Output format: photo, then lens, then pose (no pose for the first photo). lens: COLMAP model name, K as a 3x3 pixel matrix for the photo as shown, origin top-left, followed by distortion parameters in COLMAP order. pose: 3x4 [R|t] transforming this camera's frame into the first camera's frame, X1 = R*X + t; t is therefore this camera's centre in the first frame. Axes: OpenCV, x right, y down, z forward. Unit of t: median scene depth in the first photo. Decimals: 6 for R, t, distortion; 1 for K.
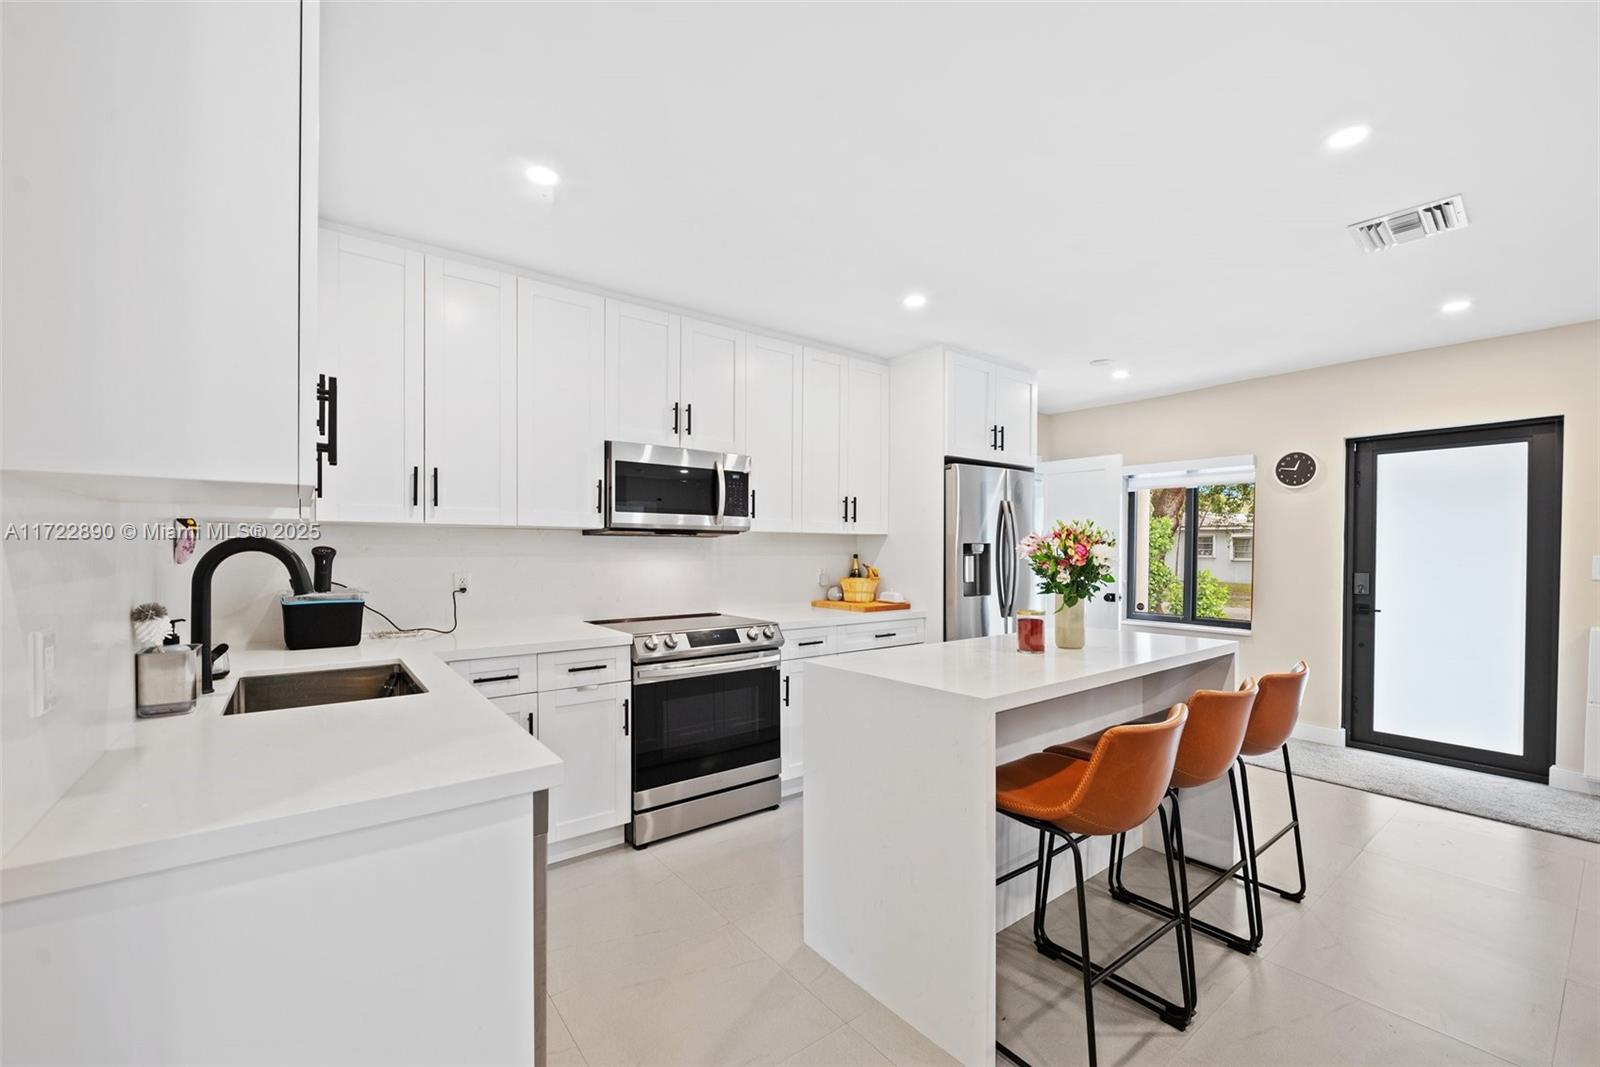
lens RADIAL K [[649.2, 0, 800.0], [0, 649.2, 533.5], [0, 0, 1]] dist [-0.001419, -0.000113]
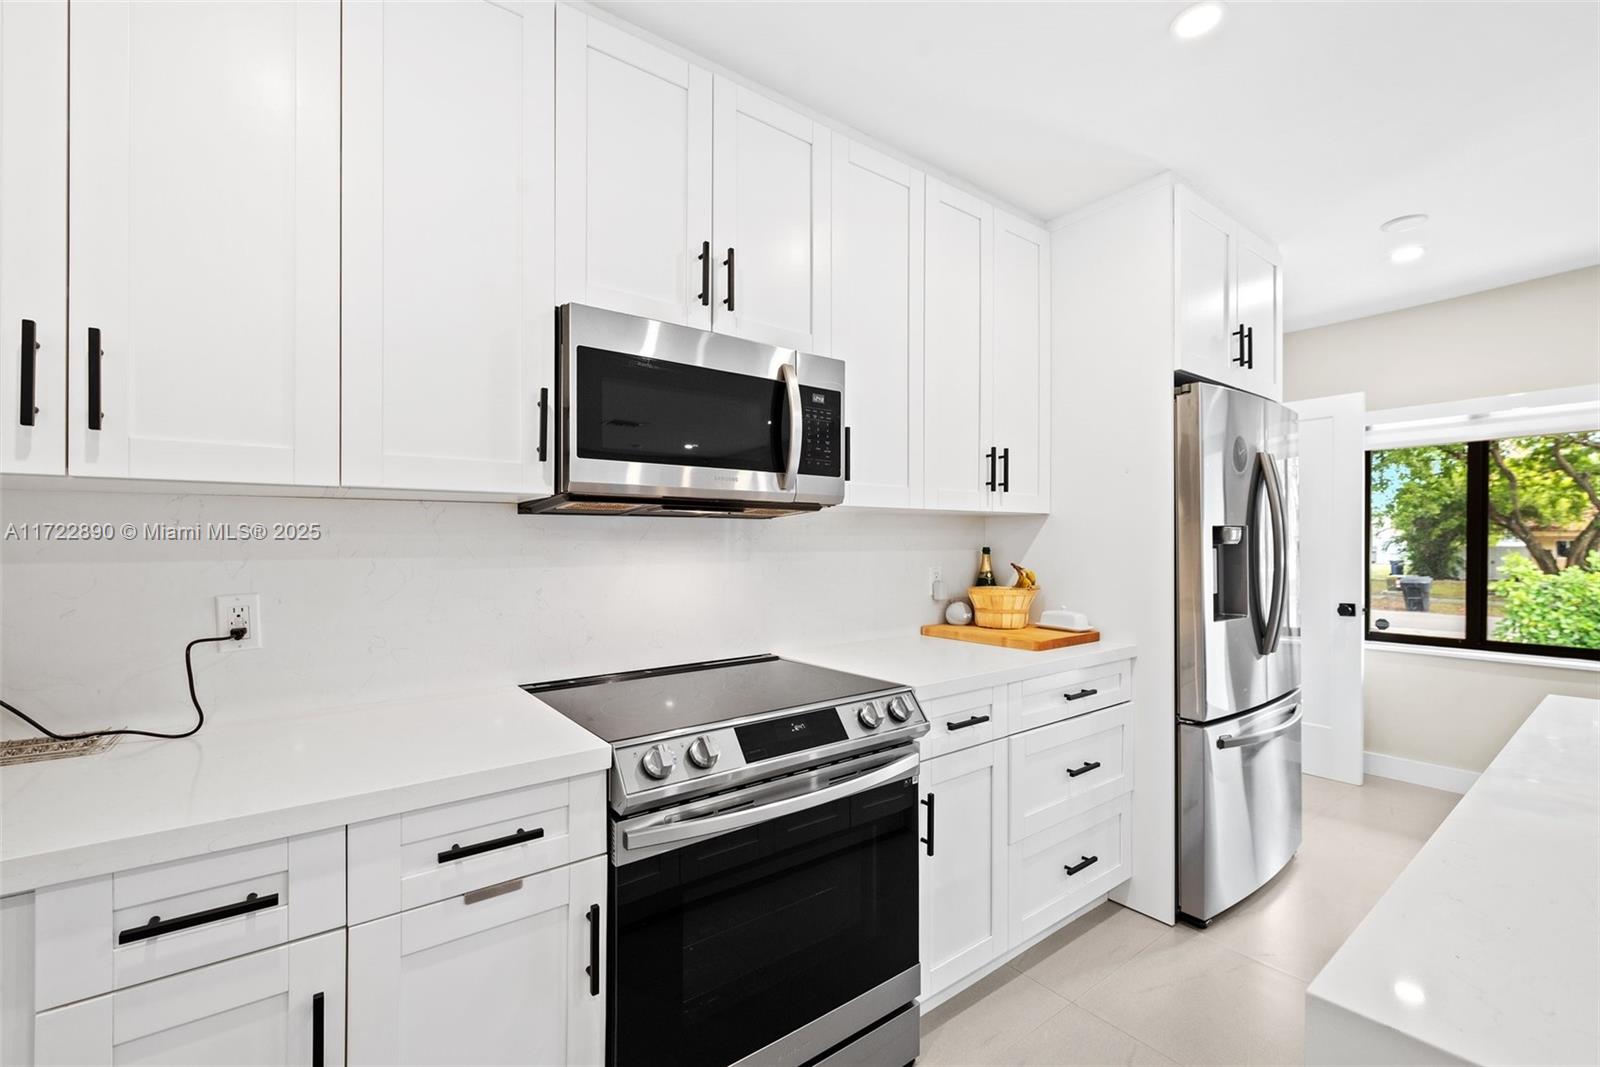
lens RADIAL K [[675.1, 0, 803.2], [0, 675.1, 505.6], [0, 0, 1]] dist [0.001880, 0.000134]
pose [[0.999912, -0.009754, -0.009047, -0.110233], [0.009448, 0.999400, -0.033323, 0.016073], [0.009366, 0.033235, 0.999404, 0.480040]]
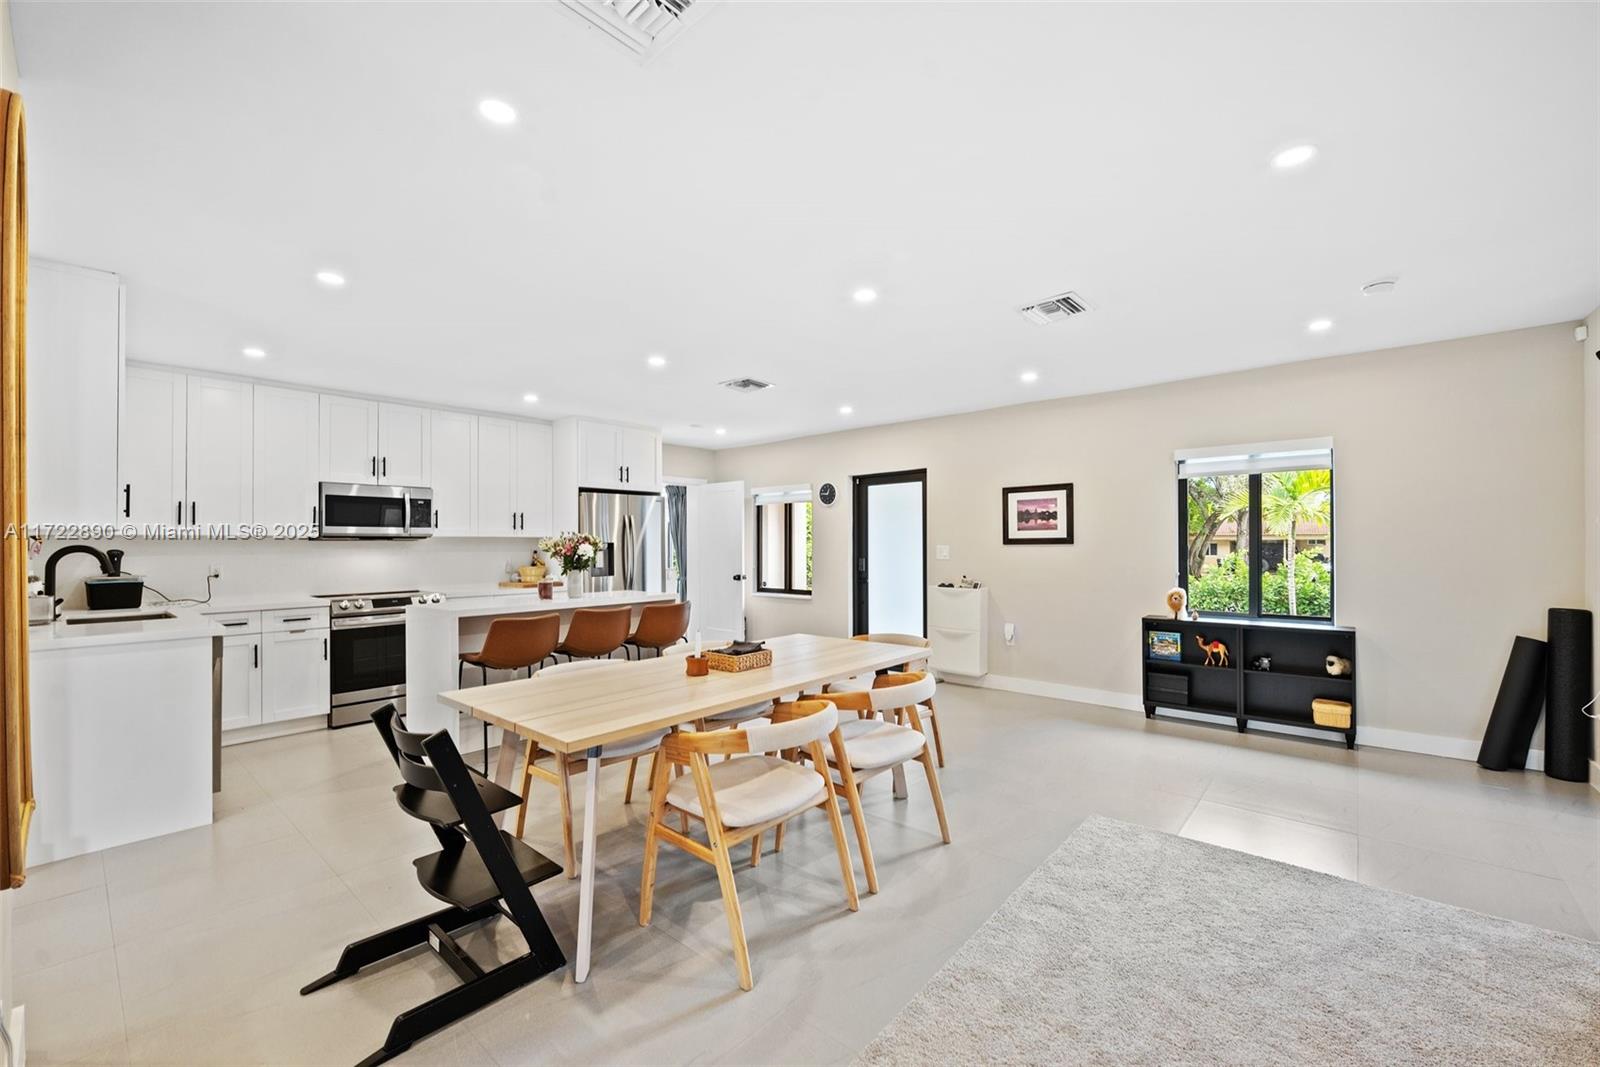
lens RADIAL K [[651.0, 0, 801.0], [0, 651.0, 518.2], [0, 0, 1]] dist [-0.005239, -0.000371]
pose [[0.980354, -0.002205, 0.197232, 0.512331], [0.005596, 0.999846, -0.016633, -0.017631], [-0.197165, 0.017410, 0.980216, -0.753309]]
